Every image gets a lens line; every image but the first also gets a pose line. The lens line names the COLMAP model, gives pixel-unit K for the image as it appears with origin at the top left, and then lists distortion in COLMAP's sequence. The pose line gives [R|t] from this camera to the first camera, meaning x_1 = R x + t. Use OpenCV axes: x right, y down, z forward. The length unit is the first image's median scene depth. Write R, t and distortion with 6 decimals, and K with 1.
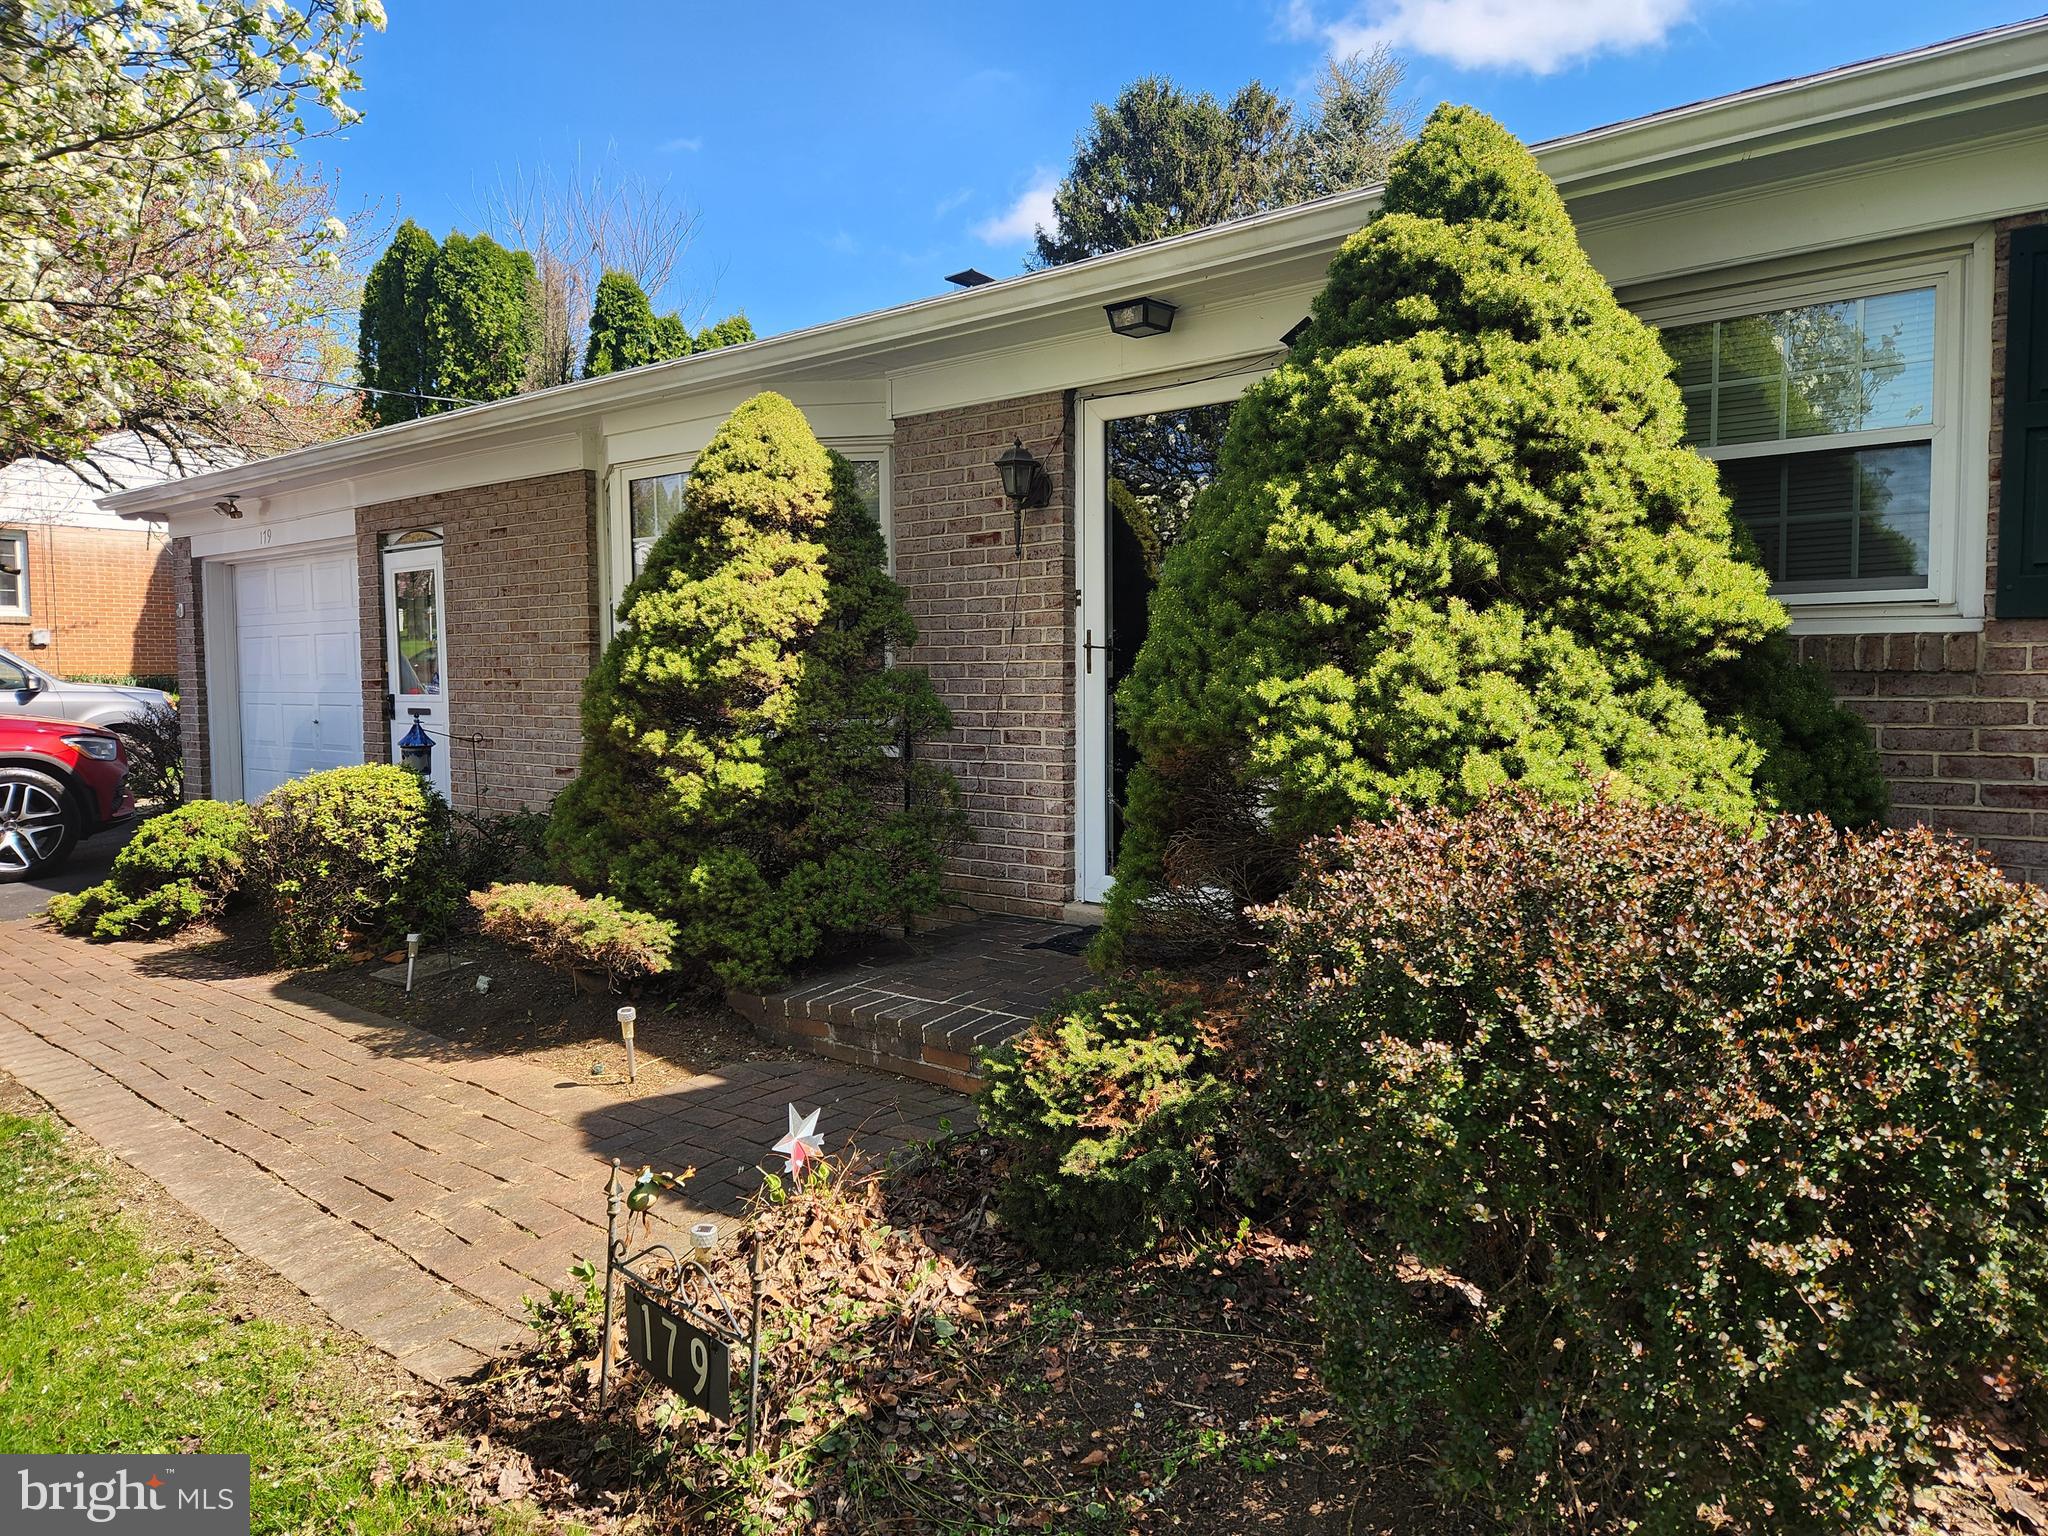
lens RADIAL K [[1377.7, 0, 1014.5], [0, 1377.7, 770.7], [0, 0, 1]] dist [0.072359, -0.064752]
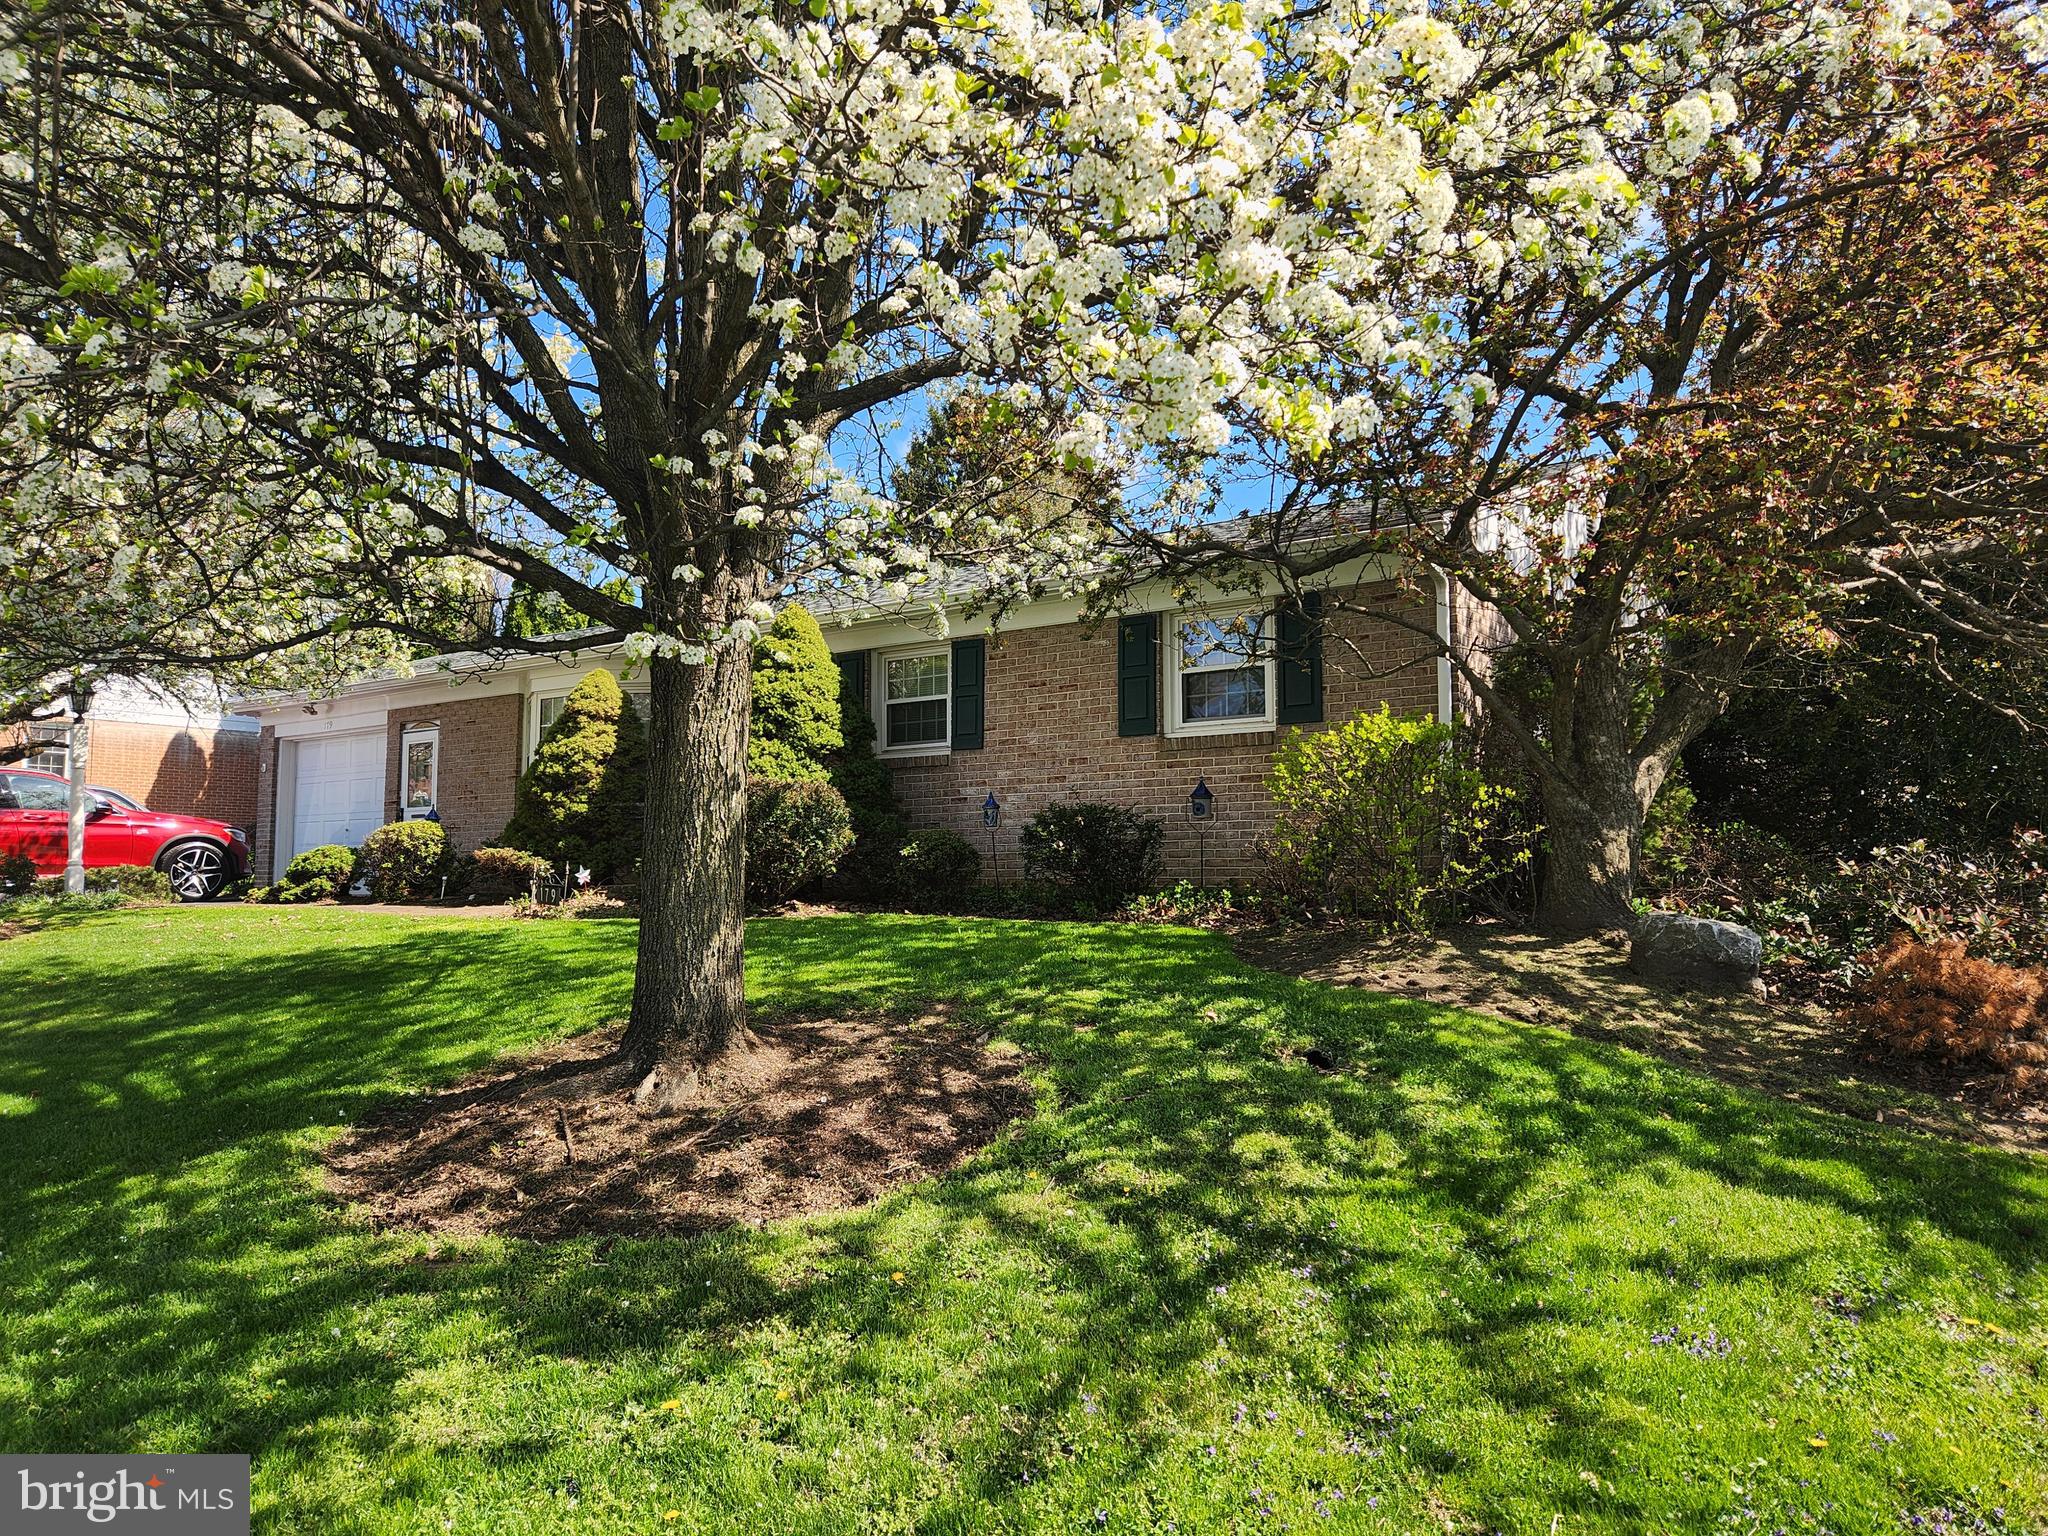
lens RADIAL K [[1377.7, 0, 1033.4], [0, 1377.7, 769.1], [0, 0, 1]] dist [0.072359, -0.064752]
pose [[0.996654, 0.009519, 0.081174, 0.455524], [0.002598, 0.989003, -0.147873, 0.322470], [-0.081689, 0.147589, 0.985670, -1.721294]]
